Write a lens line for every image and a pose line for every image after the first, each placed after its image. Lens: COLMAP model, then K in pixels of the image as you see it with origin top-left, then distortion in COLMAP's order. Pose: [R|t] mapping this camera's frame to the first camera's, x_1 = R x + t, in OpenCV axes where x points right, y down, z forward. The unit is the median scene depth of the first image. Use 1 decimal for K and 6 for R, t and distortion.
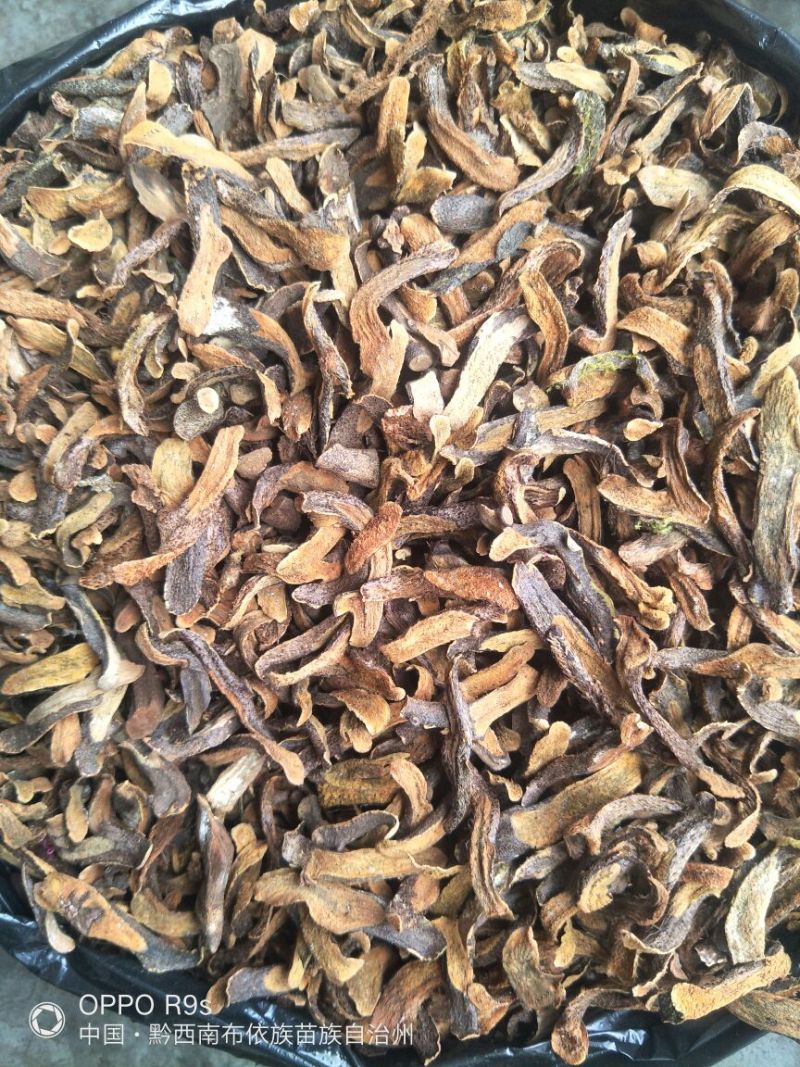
lens RADIAL K [[815.1, 0, 400.0], [0, 815.1, 533.5], [0, 0, 1]] dist [0.032794, -0.005454]
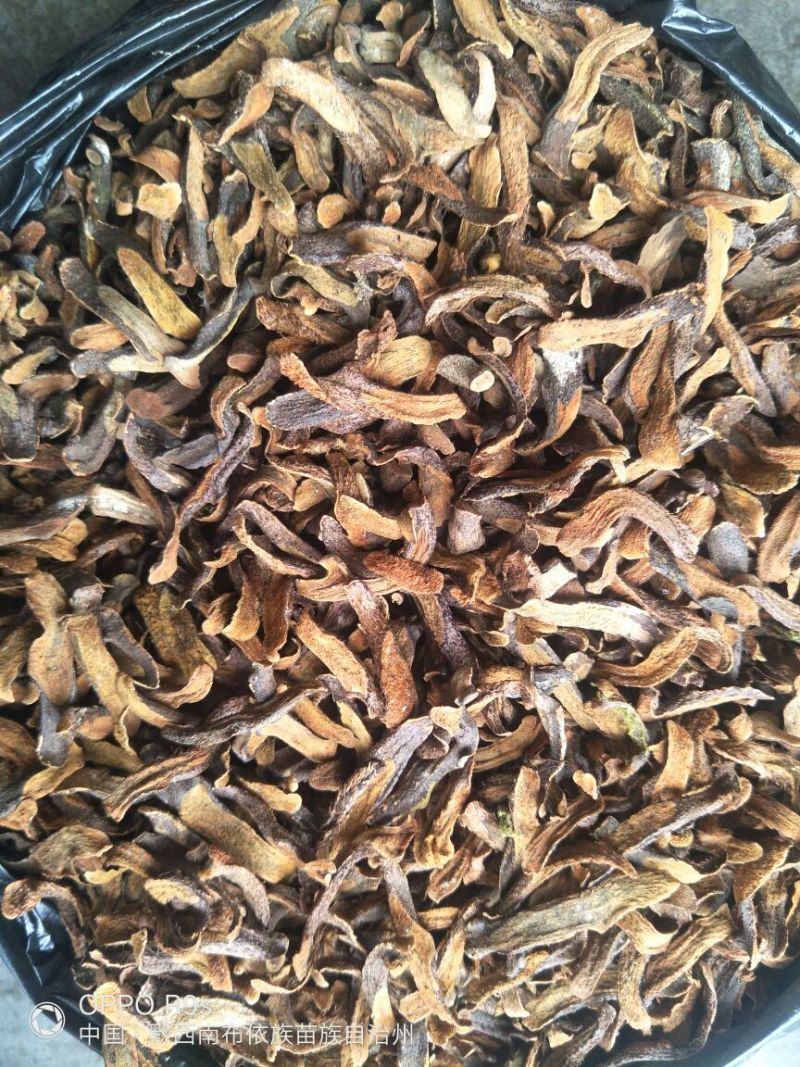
lens RADIAL K [[815.1, 0, 400.0], [0, 815.1, 533.5], [0, 0, 1]] dist [0.032794, -0.005454]
pose [[0.330954, 0.930626, 0.156217, -0.244384], [-0.942668, 0.333587, 0.009828, -0.016122], [-0.042966, -0.150514, 0.987674, -0.004068]]
